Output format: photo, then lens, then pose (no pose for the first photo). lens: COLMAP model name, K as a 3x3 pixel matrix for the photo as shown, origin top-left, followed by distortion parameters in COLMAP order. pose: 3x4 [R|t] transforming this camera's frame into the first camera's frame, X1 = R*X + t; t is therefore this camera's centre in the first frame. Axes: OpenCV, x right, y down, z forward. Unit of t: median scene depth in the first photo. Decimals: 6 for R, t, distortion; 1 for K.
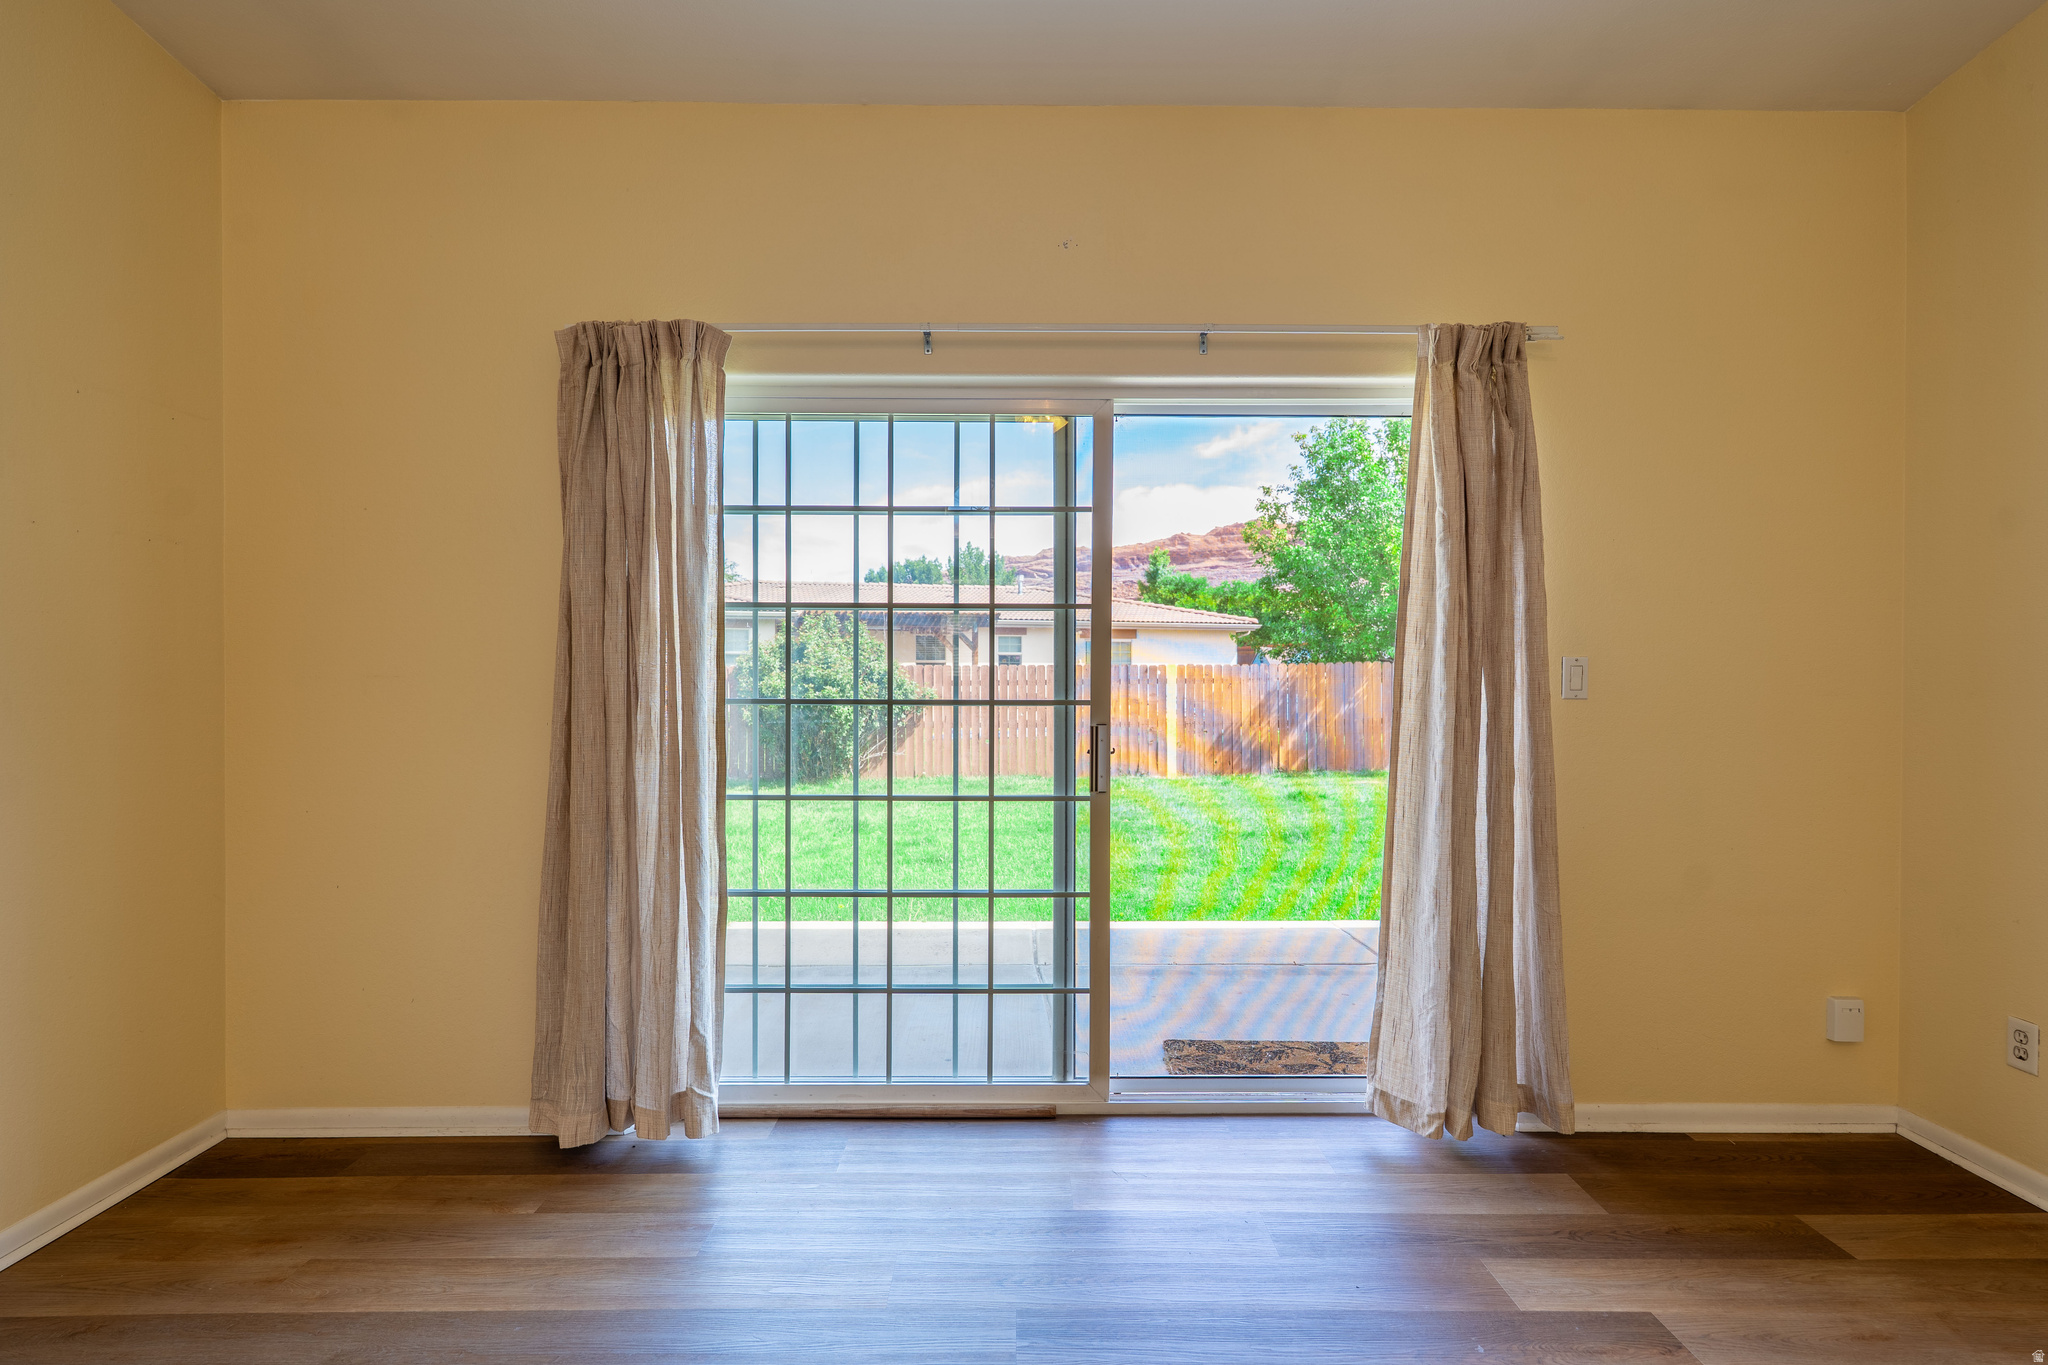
lens RADIAL K [[1046.7, 0, 1025.8], [0, 1046.7, 688.5], [0, 0, 1]] dist [-0.009576, -0.000037]
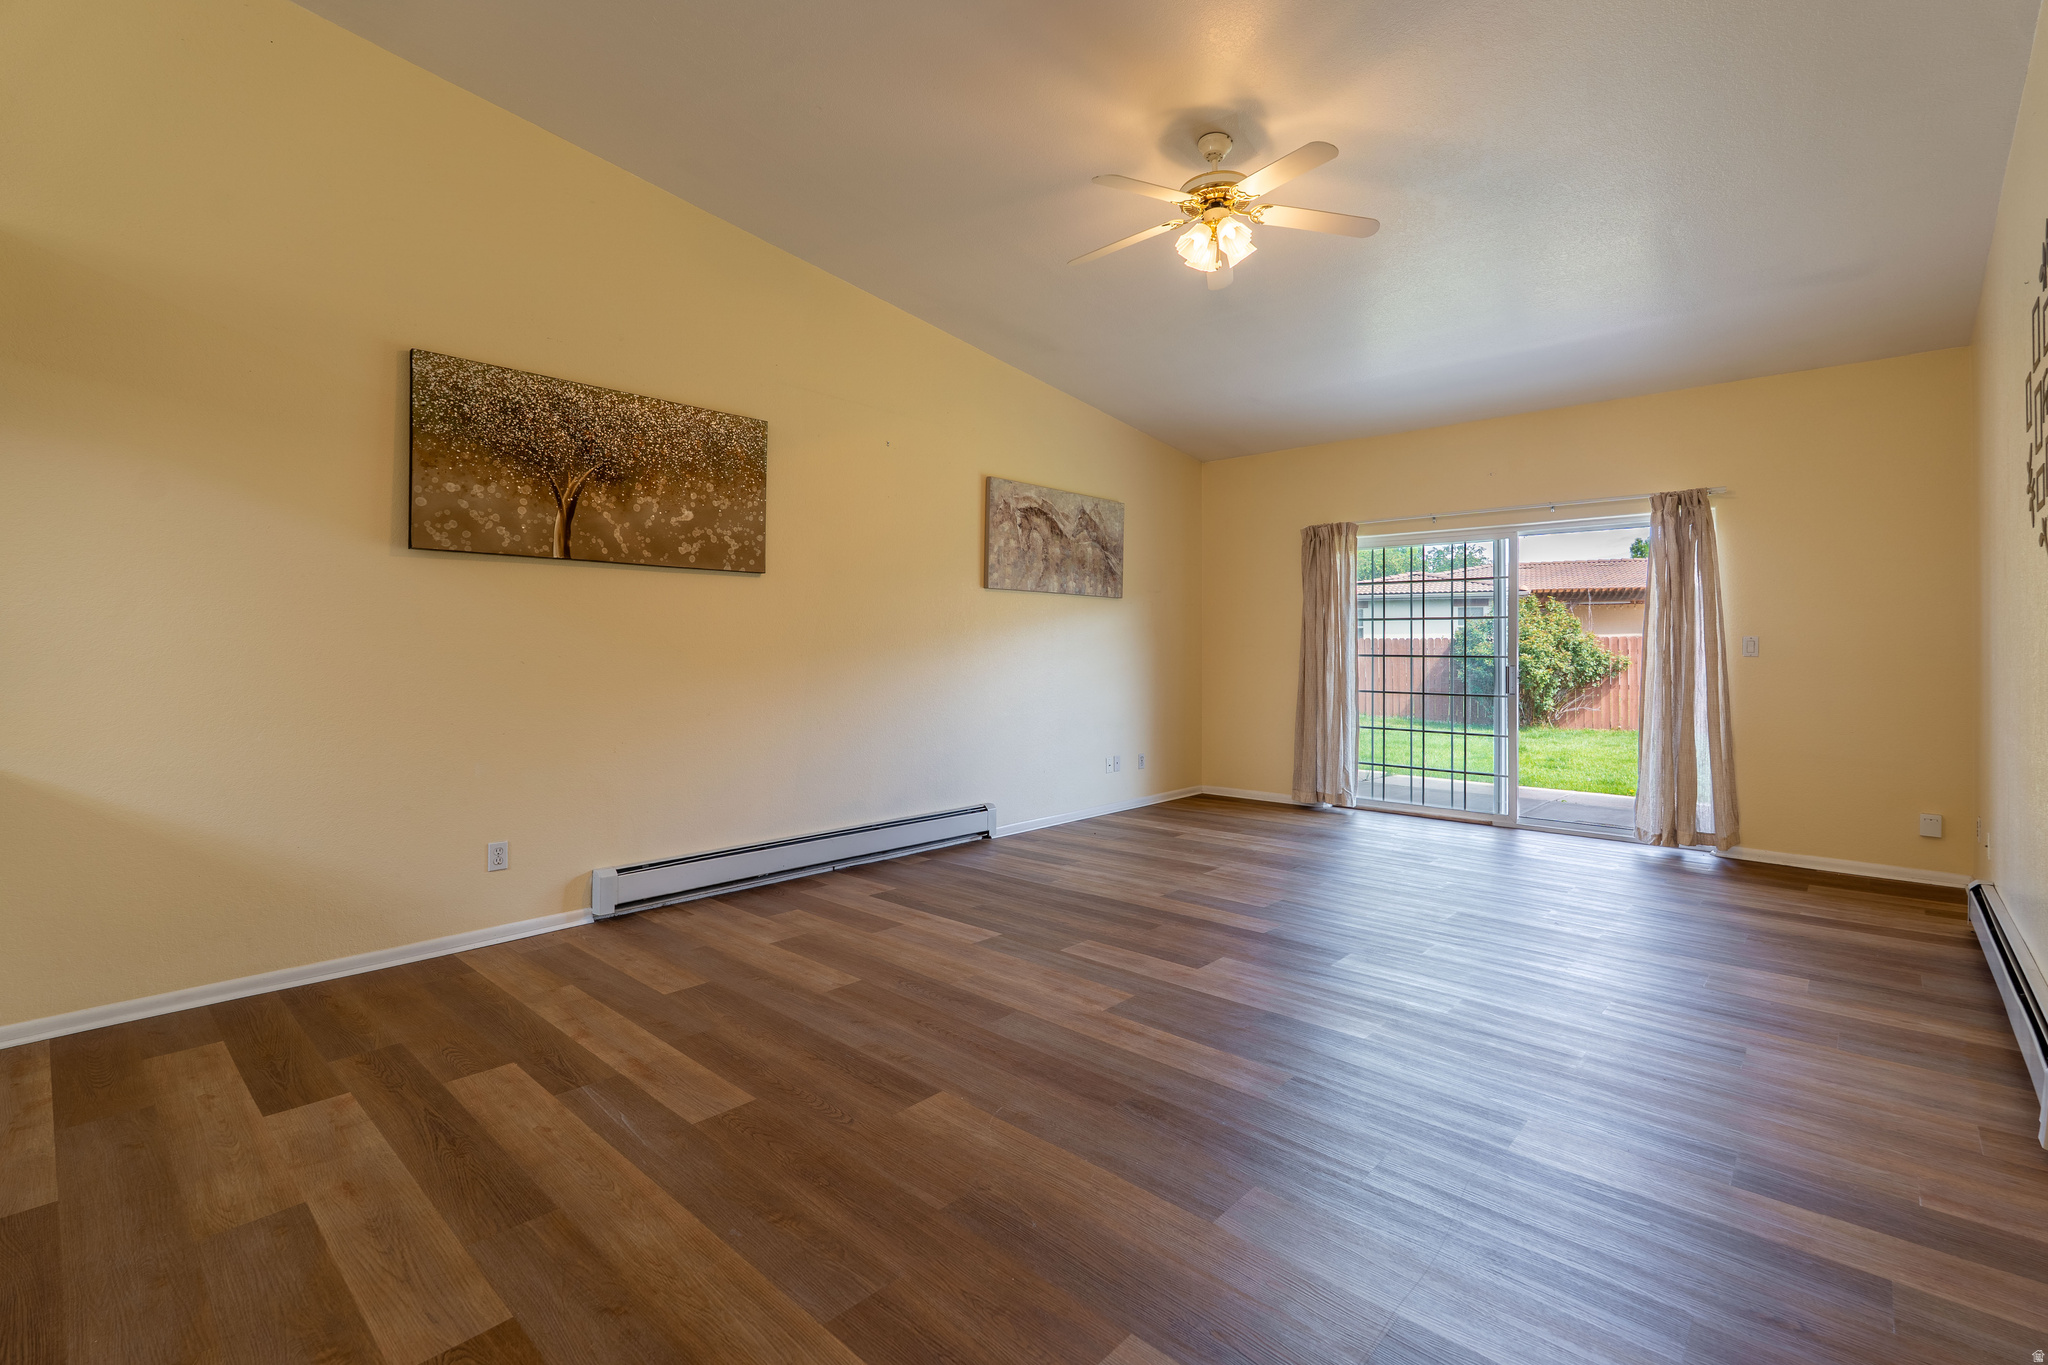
lens RADIAL K [[911.3, 0, 1043.3], [0, 911.3, 641.0], [0, 0, 1]] dist [0.001723, -0.003063]
pose [[0.740512, -0.006730, -0.672009, 0.738442], [-0.005618, 0.999853, -0.016203, 0.019437], [0.672019, 0.015774, 0.740366, -1.387862]]
